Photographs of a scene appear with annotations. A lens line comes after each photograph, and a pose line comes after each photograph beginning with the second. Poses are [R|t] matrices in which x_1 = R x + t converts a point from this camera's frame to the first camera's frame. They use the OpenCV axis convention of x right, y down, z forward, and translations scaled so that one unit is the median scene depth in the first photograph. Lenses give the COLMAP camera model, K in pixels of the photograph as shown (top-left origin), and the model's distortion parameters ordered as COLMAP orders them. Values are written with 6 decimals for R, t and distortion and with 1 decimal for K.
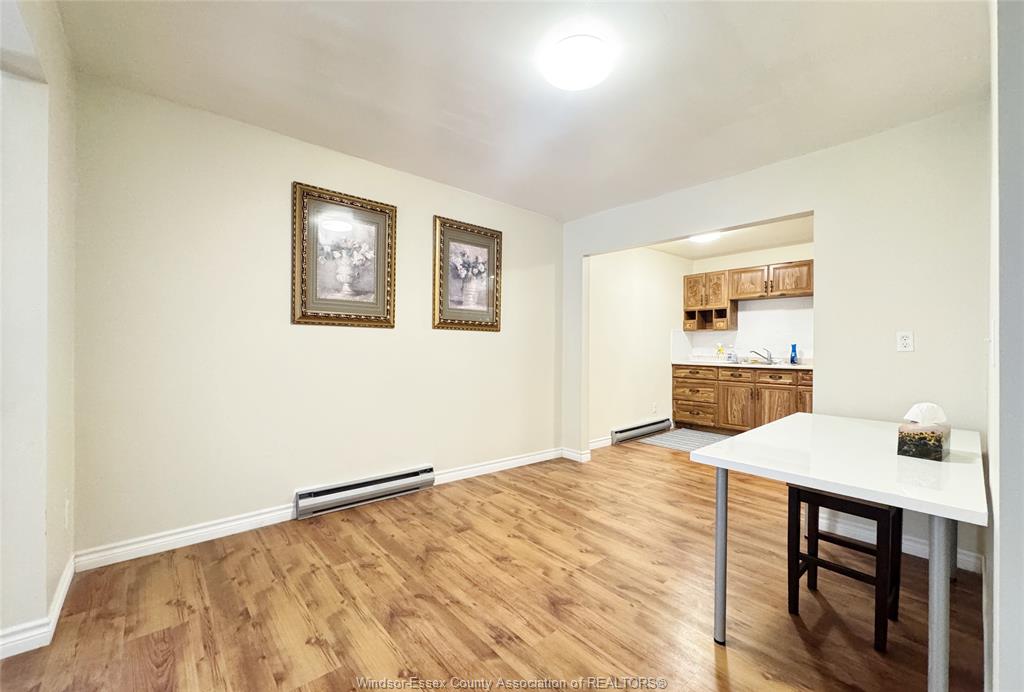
lens RADIAL K [[414.2, 0, 512.0], [0, 414.2, 346.0], [0, 0, 1]] dist [-0.000825, -0.000041]
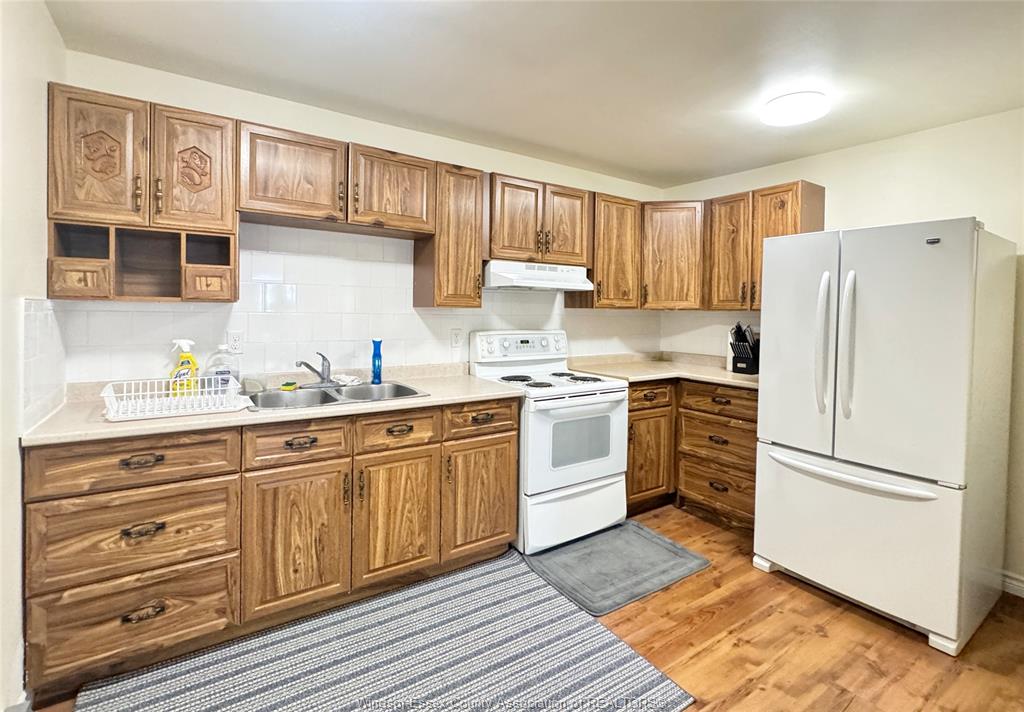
lens RADIAL K [[482.9, 0, 511.6], [0, 482.9, 318.9], [0, 0, 1]] dist [0.000057, 0.000227]
pose [[0.134476, -0.020910, 0.990696, 0.263407], [-0.021190, 0.999488, 0.023971, -0.061468], [-0.990690, -0.024217, 0.133964, 1.135268]]
